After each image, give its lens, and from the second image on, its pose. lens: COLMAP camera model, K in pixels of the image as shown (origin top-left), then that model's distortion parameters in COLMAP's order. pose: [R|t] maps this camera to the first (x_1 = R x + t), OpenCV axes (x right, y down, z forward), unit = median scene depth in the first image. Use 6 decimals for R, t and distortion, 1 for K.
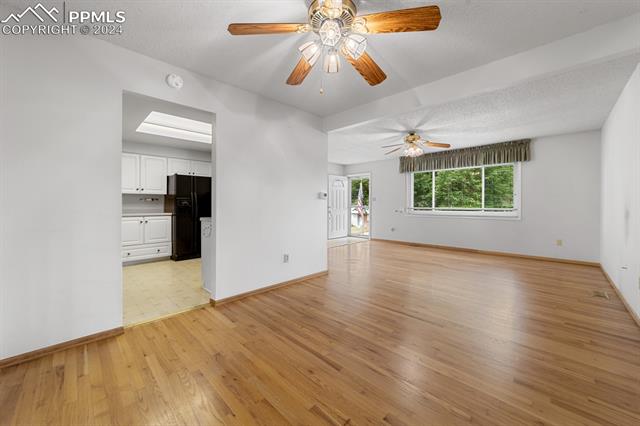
lens RADIAL K [[246.1, 0, 317.7], [0, 246.1, 203.8], [0, 0, 1]] dist [-0.003191, 0.000409]
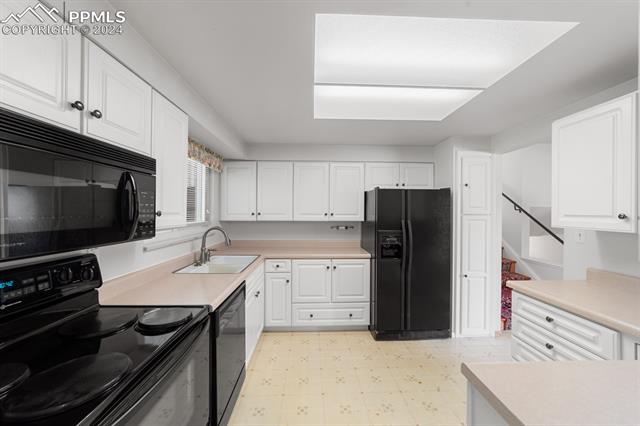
lens RADIAL K [[246.1, 0, 318.7], [0, 246.1, 214.7], [0, 0, 1]] dist [-0.003191, 0.000409]
pose [[0.724120, 0.003246, -0.689667, -0.274162], [-0.004724, 0.999989, -0.000254, -0.056453], [0.689658, 0.003442, 0.724127, 0.482480]]
